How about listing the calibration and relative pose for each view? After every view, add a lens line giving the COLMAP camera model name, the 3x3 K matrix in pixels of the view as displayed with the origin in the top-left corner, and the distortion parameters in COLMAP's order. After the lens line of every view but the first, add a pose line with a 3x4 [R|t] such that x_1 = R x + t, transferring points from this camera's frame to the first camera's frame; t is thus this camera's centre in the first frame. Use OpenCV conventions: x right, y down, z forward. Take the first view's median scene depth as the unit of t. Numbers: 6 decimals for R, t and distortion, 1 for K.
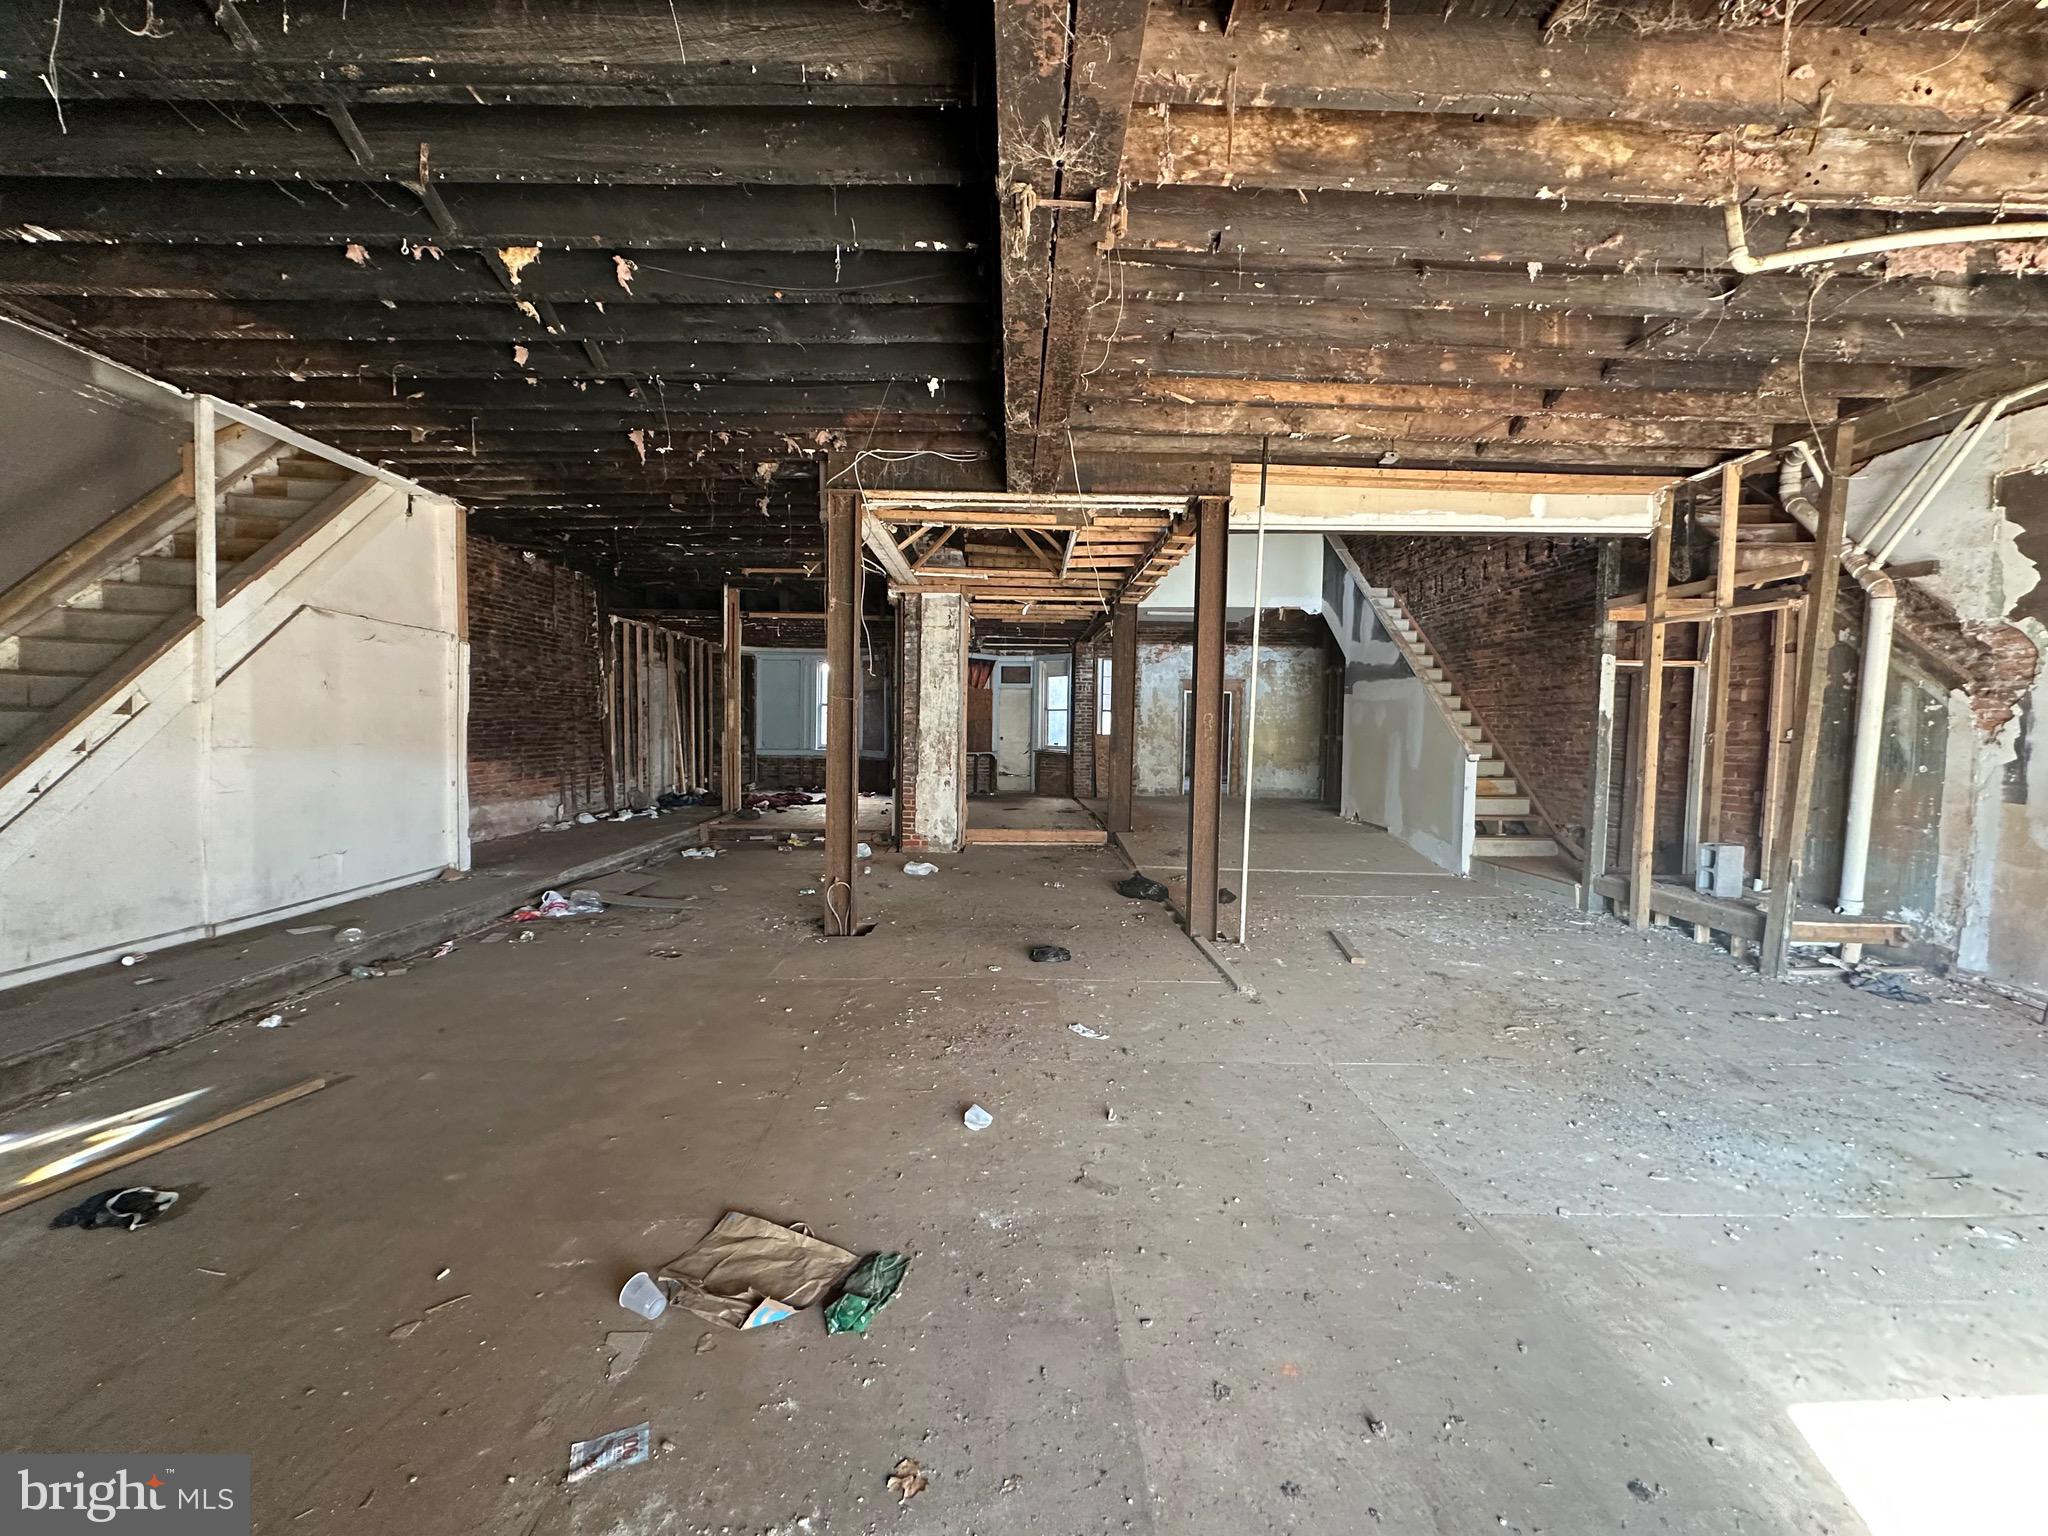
lens RADIAL K [[812.8, 0, 1027.2], [0, 812.8, 763.0], [0, 0, 1]] dist [0.005601, -0.000367]
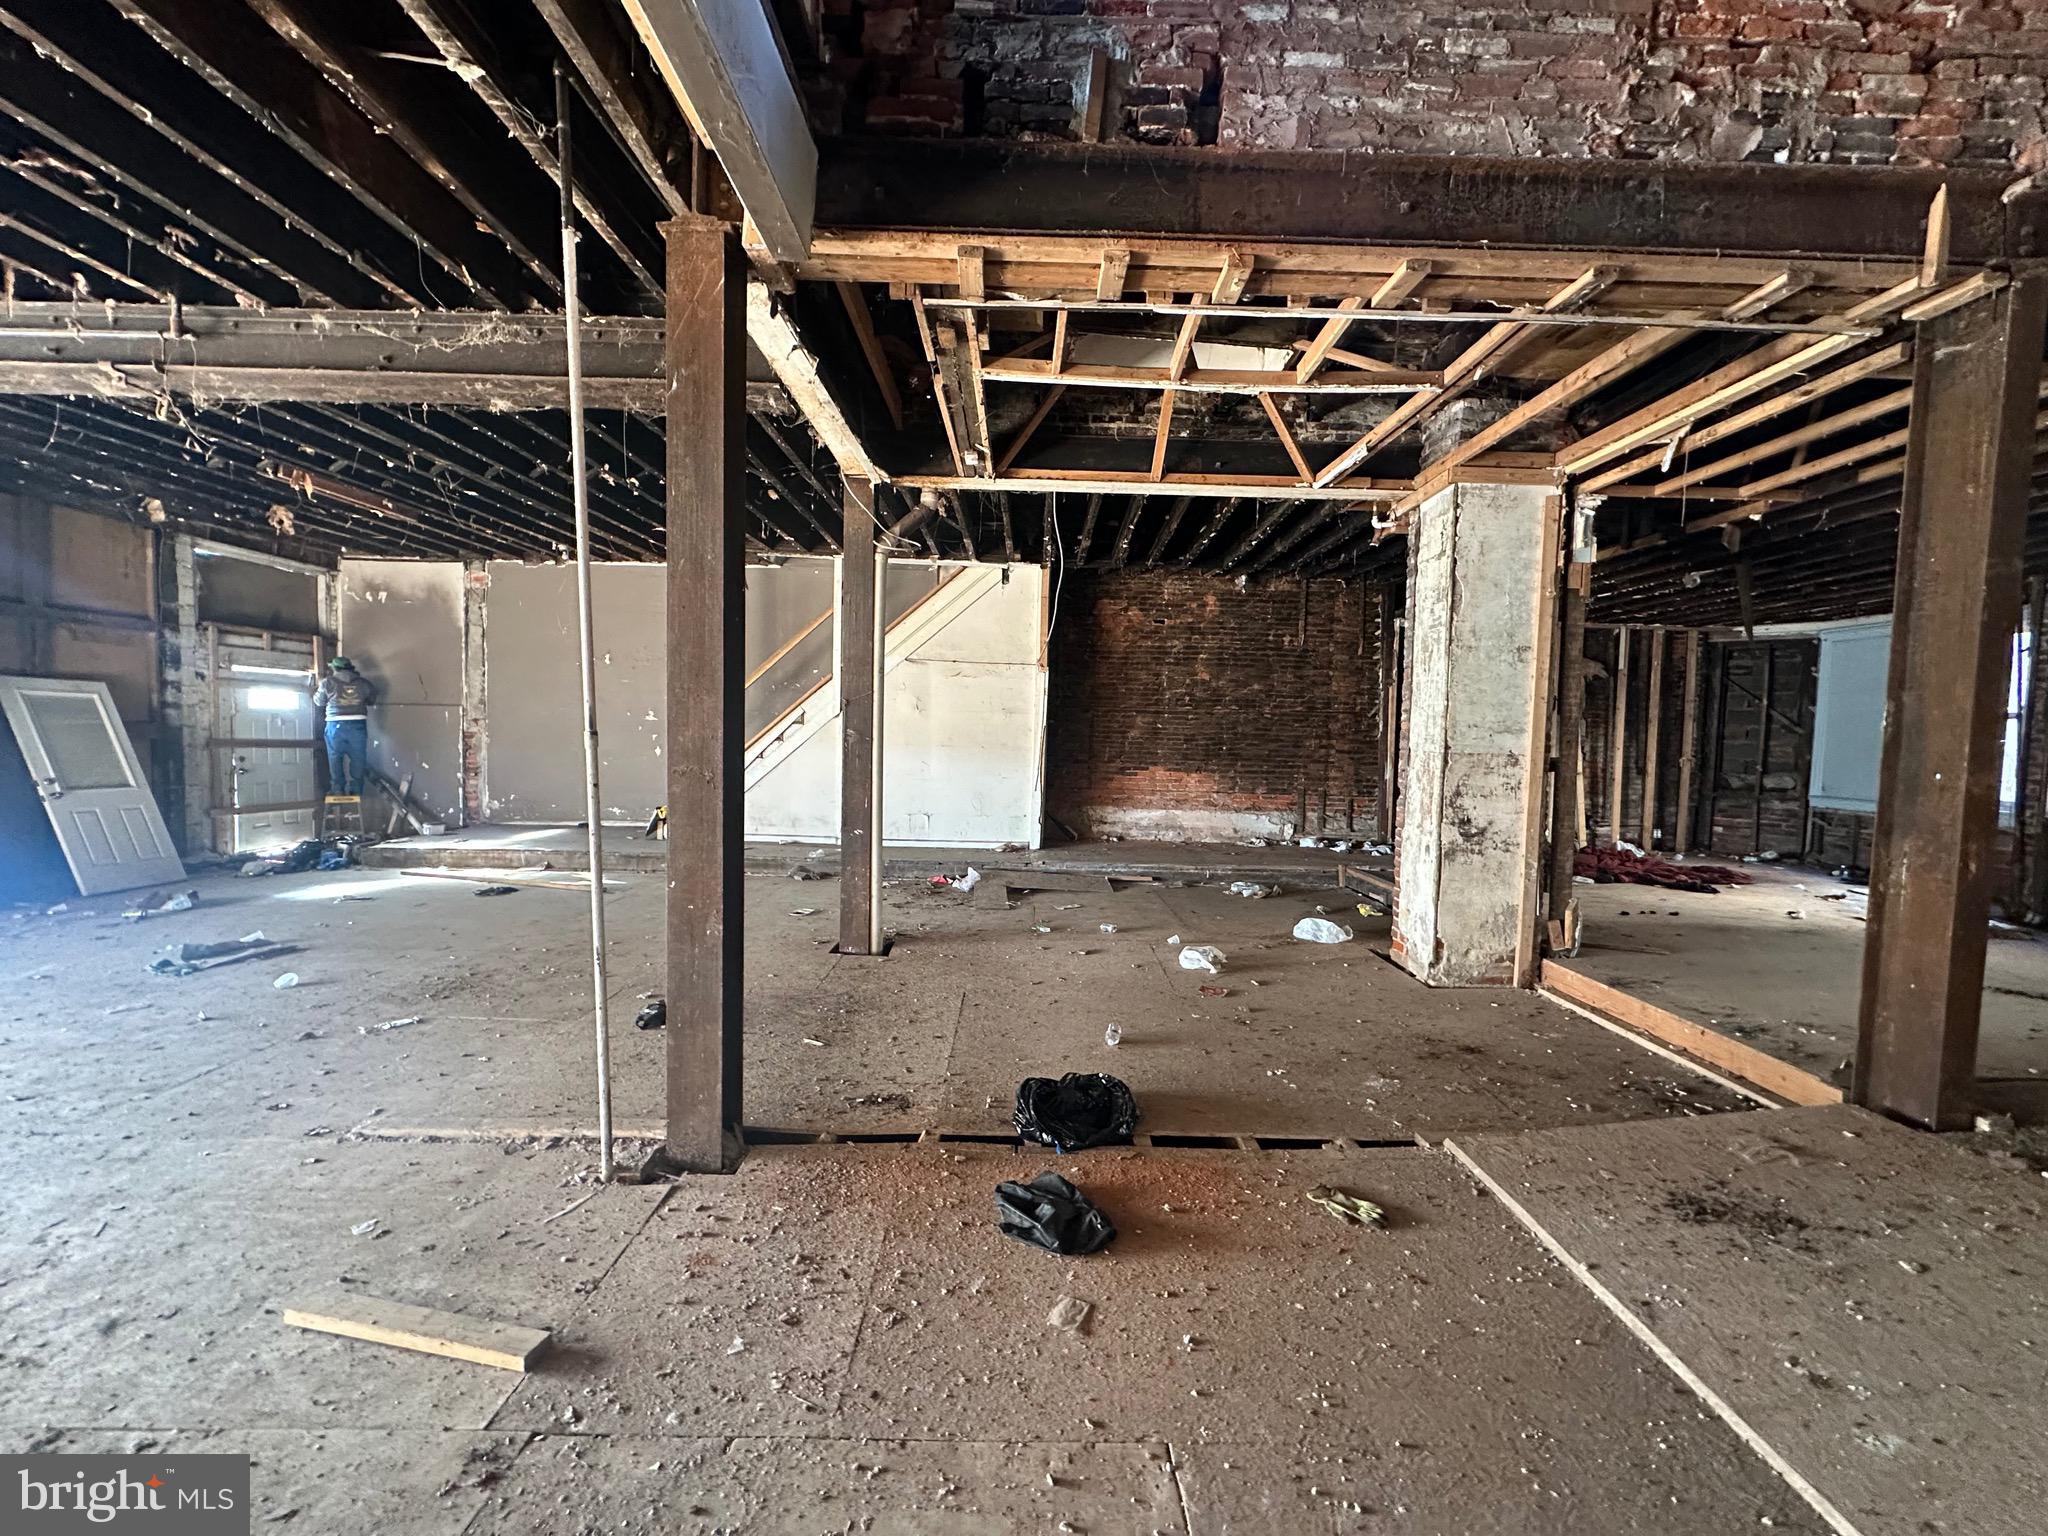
lens RADIAL K [[812.8, 0, 1018.0], [0, 812.8, 765.8], [0, 0, 1]] dist [0.005601, -0.000367]
pose [[-0.015736, 0.029816, -0.999432, 0.412113], [-0.072128, 0.996917, 0.030877, -0.025678], [0.997271, 0.072573, -0.013537, 0.698231]]
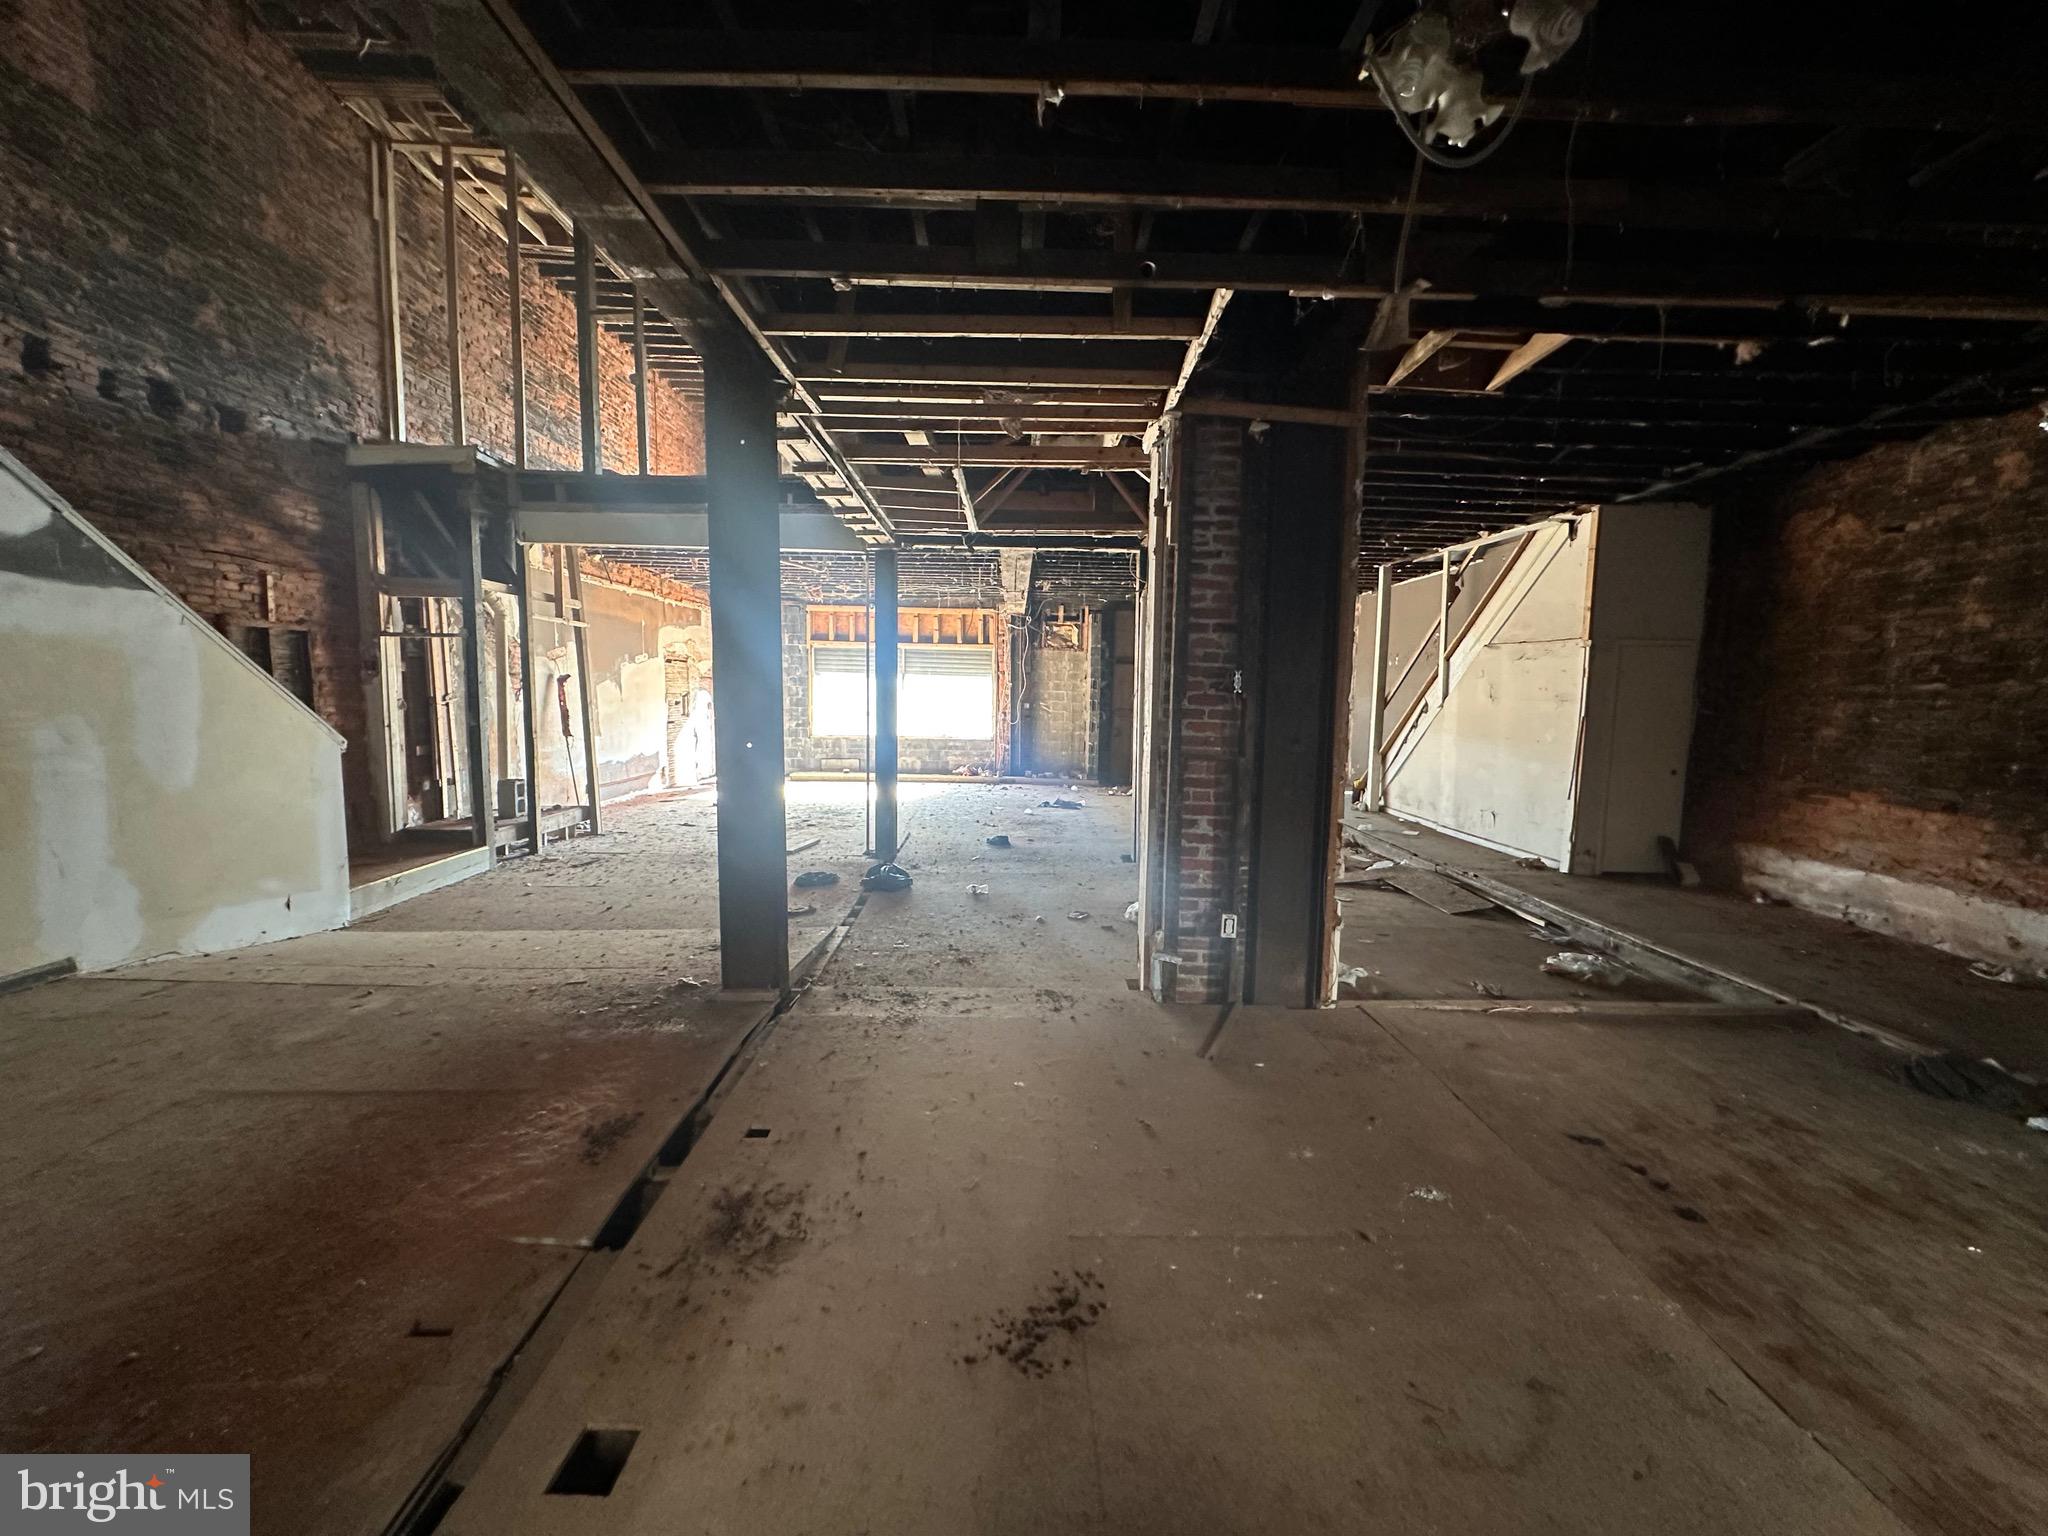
lens RADIAL K [[812.8, 0, 1030.9], [0, 812.8, 760.4], [0, 0, 1]] dist [0.005601, -0.000367]
pose [[-0.999498, -0.030156, -0.009690, -0.011787], [-0.031175, 0.990697, 0.132467, -0.084925], [0.005605, 0.132703, -0.991140, 1.406818]]
